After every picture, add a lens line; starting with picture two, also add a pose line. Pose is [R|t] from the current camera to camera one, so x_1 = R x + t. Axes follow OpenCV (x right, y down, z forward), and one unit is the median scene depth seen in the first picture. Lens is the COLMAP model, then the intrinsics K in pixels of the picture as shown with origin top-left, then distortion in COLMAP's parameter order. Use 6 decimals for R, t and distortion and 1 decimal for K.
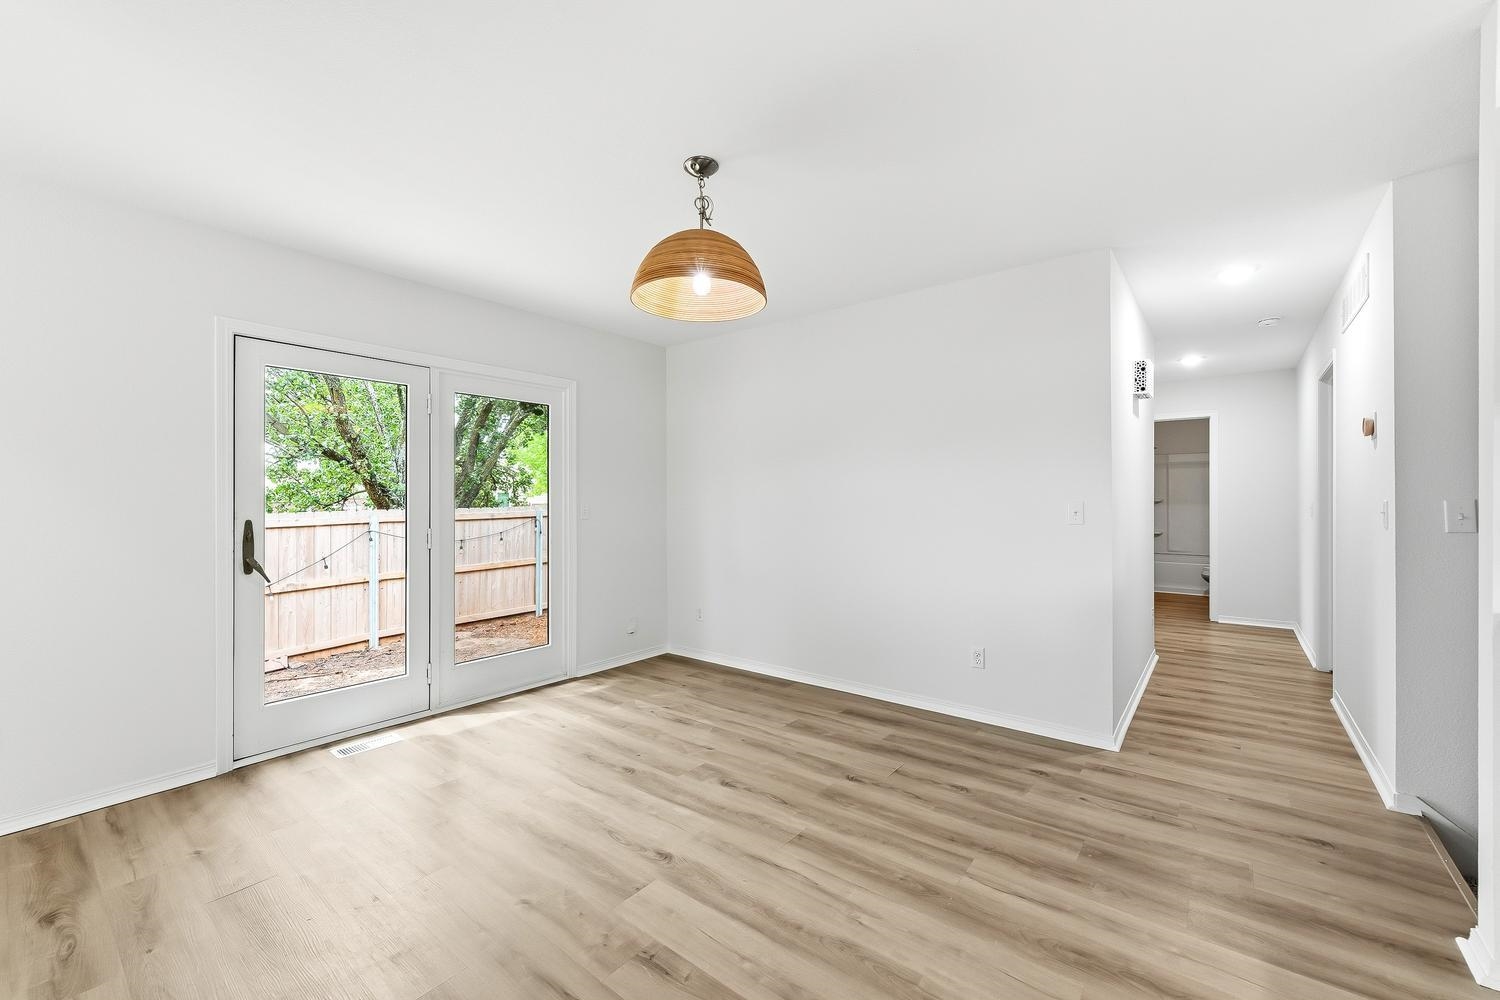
lens RADIAL K [[606.7, 0, 759.5], [0, 606.7, 496.9], [0, 0, 1]] dist [-0.004097, 0.000343]
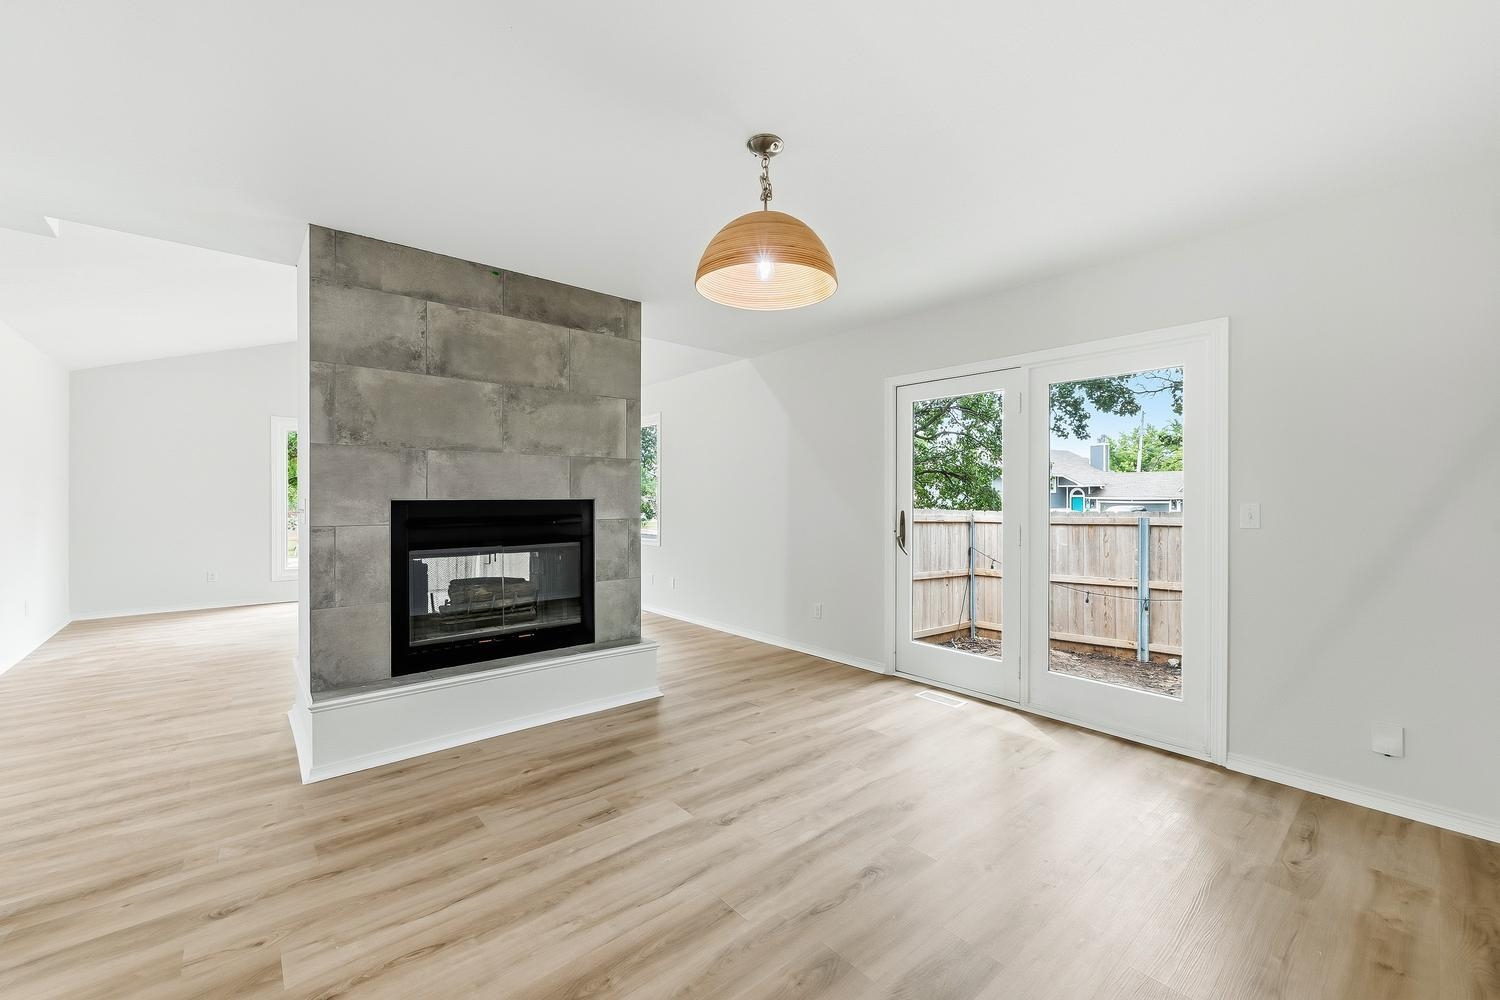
lens RADIAL K [[606.7, 0, 753.3], [0, 606.7, 504.2], [0, 0, 1]] dist [-0.004097, 0.000343]
pose [[-0.203840, 0.013288, -0.978914, 0.814144], [0.001378, 0.999911, 0.013286, -0.001327], [0.979003, 0.001359, -0.203840, 1.139558]]
